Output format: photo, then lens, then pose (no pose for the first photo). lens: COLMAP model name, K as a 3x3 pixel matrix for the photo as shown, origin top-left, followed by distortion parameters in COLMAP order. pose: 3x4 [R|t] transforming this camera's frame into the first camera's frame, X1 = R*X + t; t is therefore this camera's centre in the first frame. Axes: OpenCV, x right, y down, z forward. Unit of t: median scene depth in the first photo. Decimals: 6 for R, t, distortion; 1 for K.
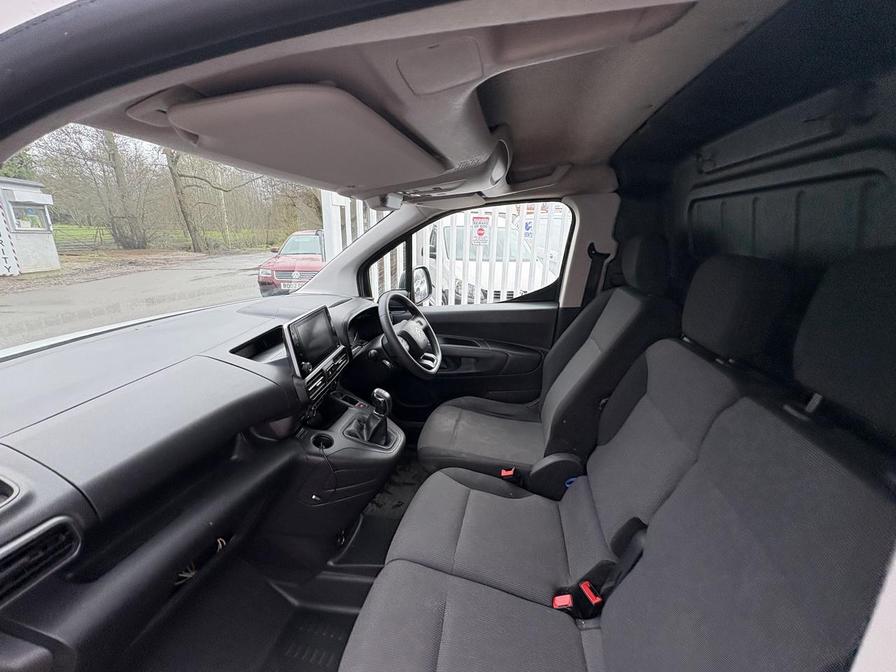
lens RADIAL K [[357.2, 0, 443.6], [0, 357.2, 334.4], [0, 0, 1]] dist [0.001029, 0.000015]
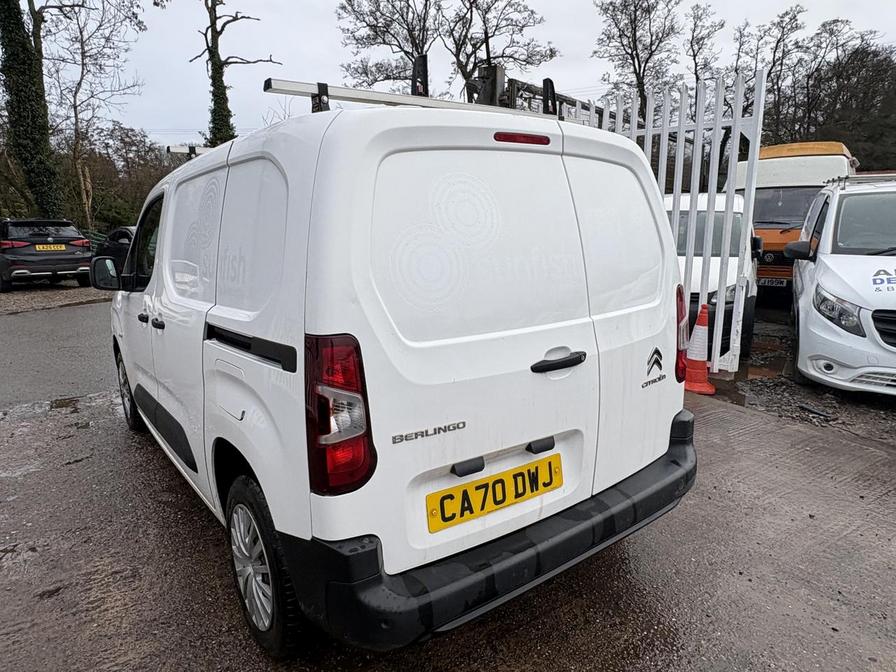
lens RADIAL K [[574.3, 0, 450.1], [0, 574.3, 324.2], [0, 0, 1]] dist [0.007571, -0.001236]
pose [[0.751680, 0.096445, -0.652438, 0.338137], [-0.164341, 0.985436, -0.043669, 0.041824], [0.638725, 0.140048, 0.756583, -0.126244]]
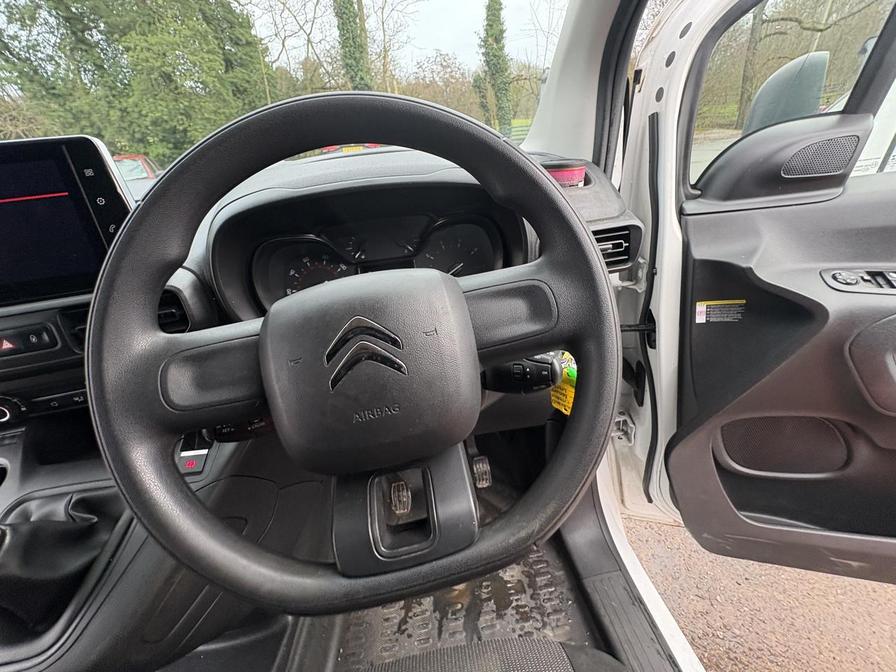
lens RADIAL K [[357.2, 0, 447.5], [0, 357.2, 334.1], [0, 0, 1]] dist [0.001029, 0.000015]
pose [[0.323816, 0.431078, -0.842208, 0.012891], [-0.180238, 0.901975, 0.392371, -0.009670], [0.928794, 0.024742, 0.369770, 0.130321]]
